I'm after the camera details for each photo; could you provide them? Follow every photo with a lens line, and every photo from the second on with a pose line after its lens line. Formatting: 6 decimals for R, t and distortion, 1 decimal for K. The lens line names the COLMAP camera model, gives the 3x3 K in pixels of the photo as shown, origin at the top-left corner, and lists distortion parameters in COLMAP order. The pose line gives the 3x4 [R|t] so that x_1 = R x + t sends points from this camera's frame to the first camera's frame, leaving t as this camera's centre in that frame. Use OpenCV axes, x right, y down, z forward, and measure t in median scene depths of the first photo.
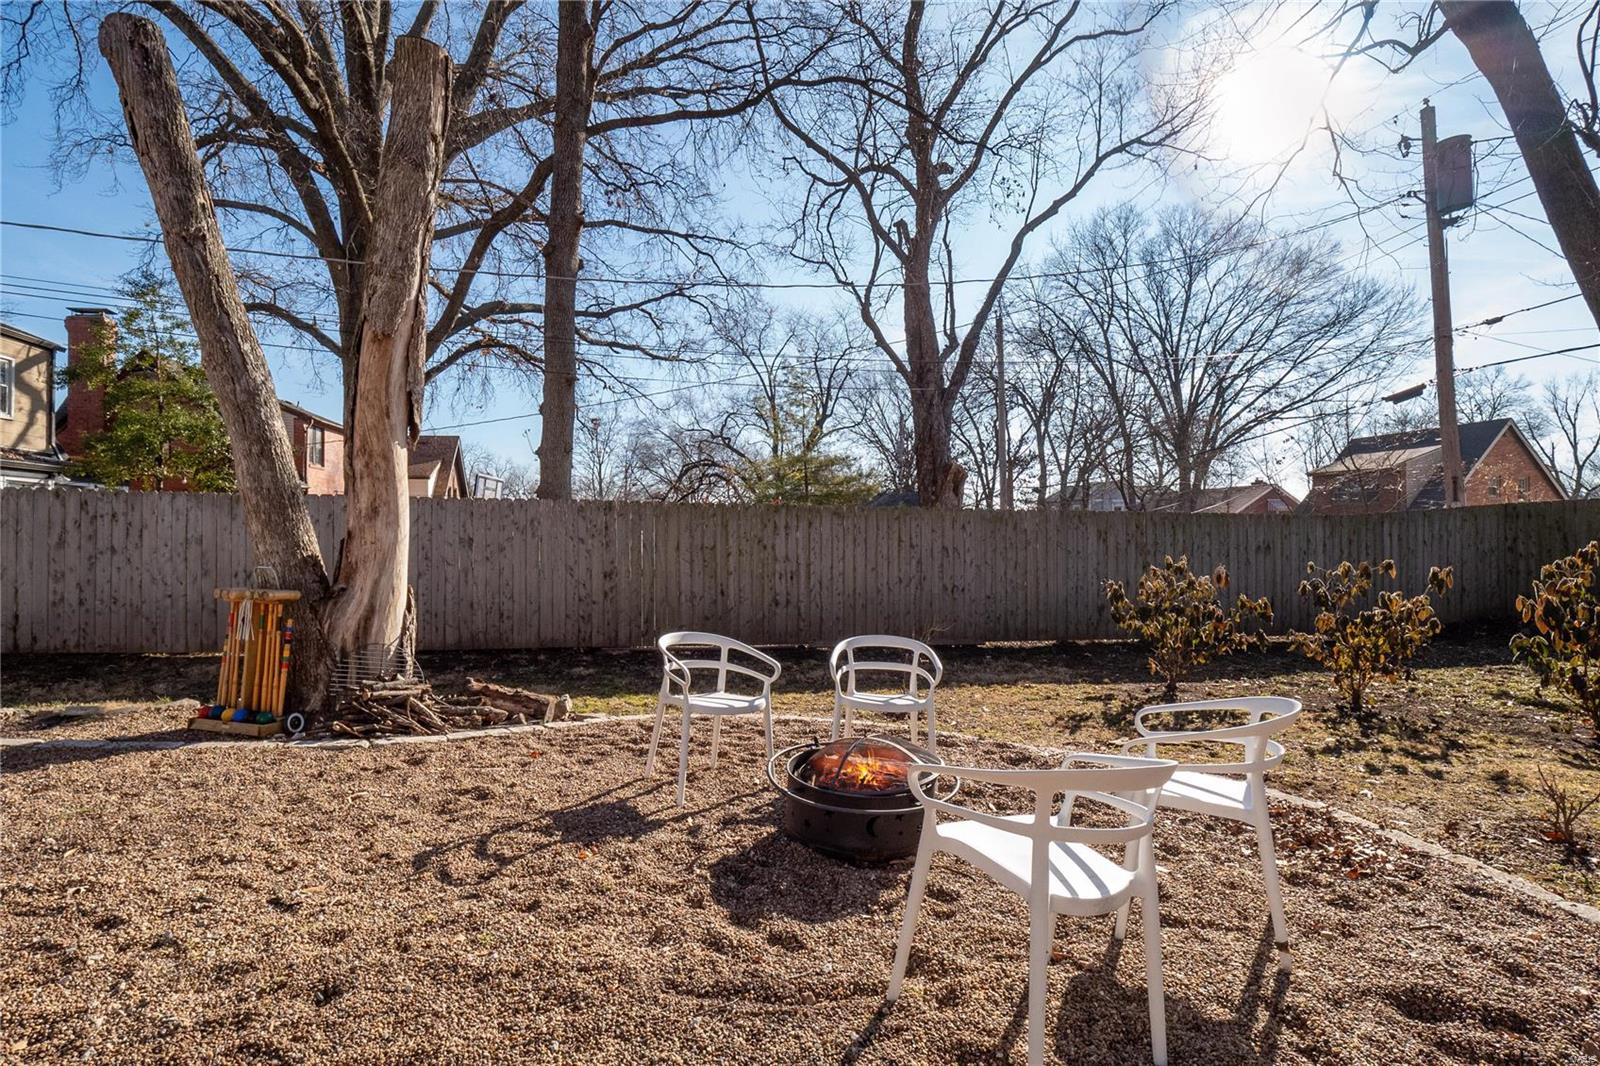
lens RADIAL K [[757.1, 0, 784.2], [0, 757.1, 534.3], [0, 0, 1]] dist [-0.010986, -0.000386]
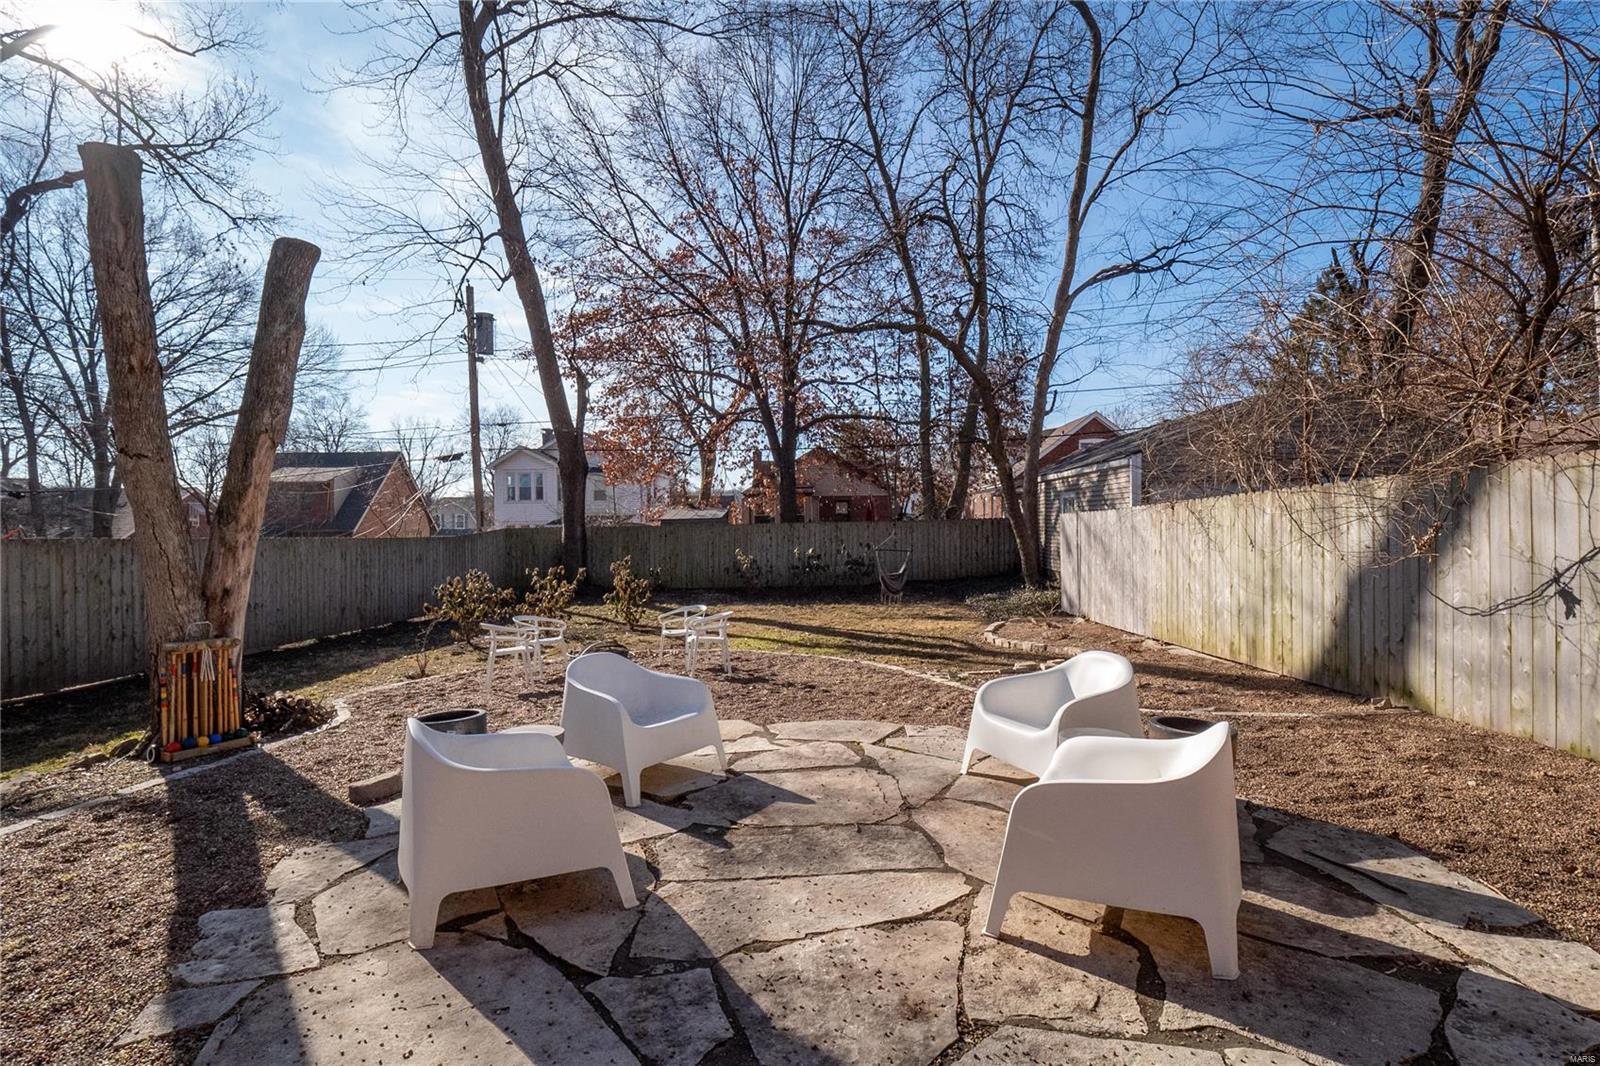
lens RADIAL K [[757.1, 0, 784.1], [0, 757.1, 517.0], [0, 0, 1]] dist [-0.010986, -0.000386]
pose [[0.254765, 0.013770, 0.966905, -0.572796], [0.005919, 0.999858, -0.015799, -0.036067], [-0.966985, 0.009748, 0.254647, -0.082722]]
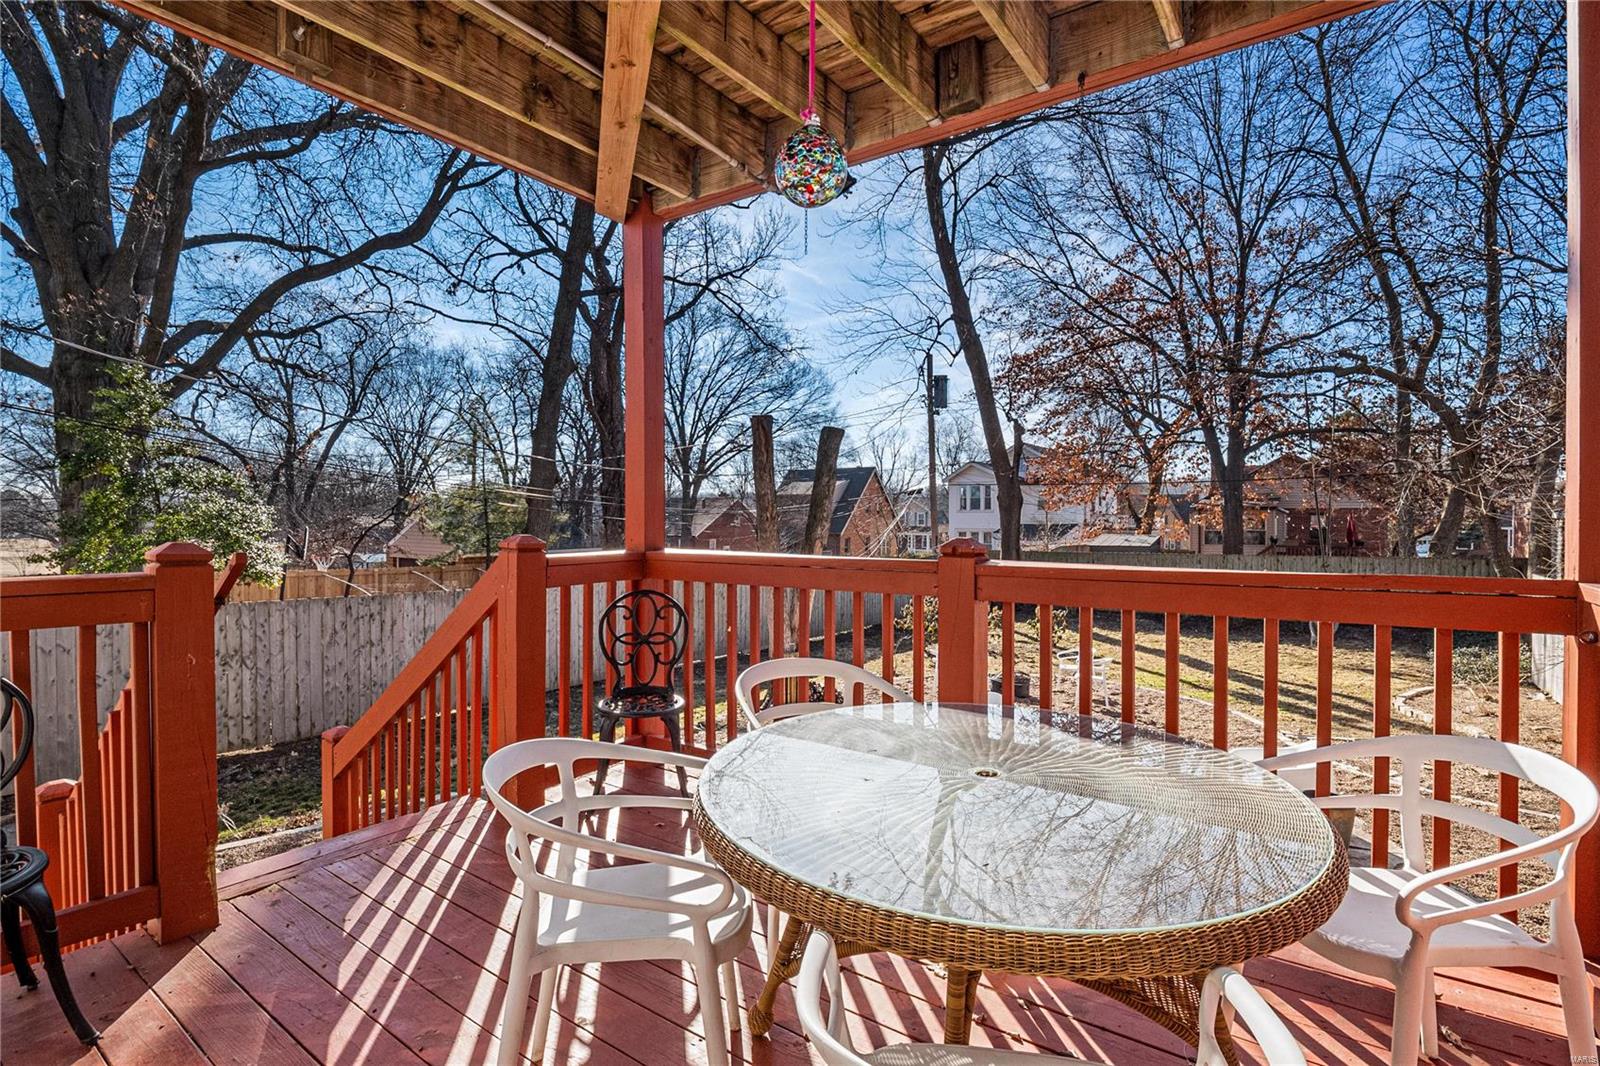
lens RADIAL K [[757.1, 0, 793.0], [0, 757.1, 529.1], [0, 0, 1]] dist [-0.010986, -0.000386]
pose [[0.734742, -0.004648, 0.678331, -0.818608], [-0.005359, 0.999906, 0.012656, -0.125376], [-0.678325, -0.012934, 0.734648, -0.261262]]
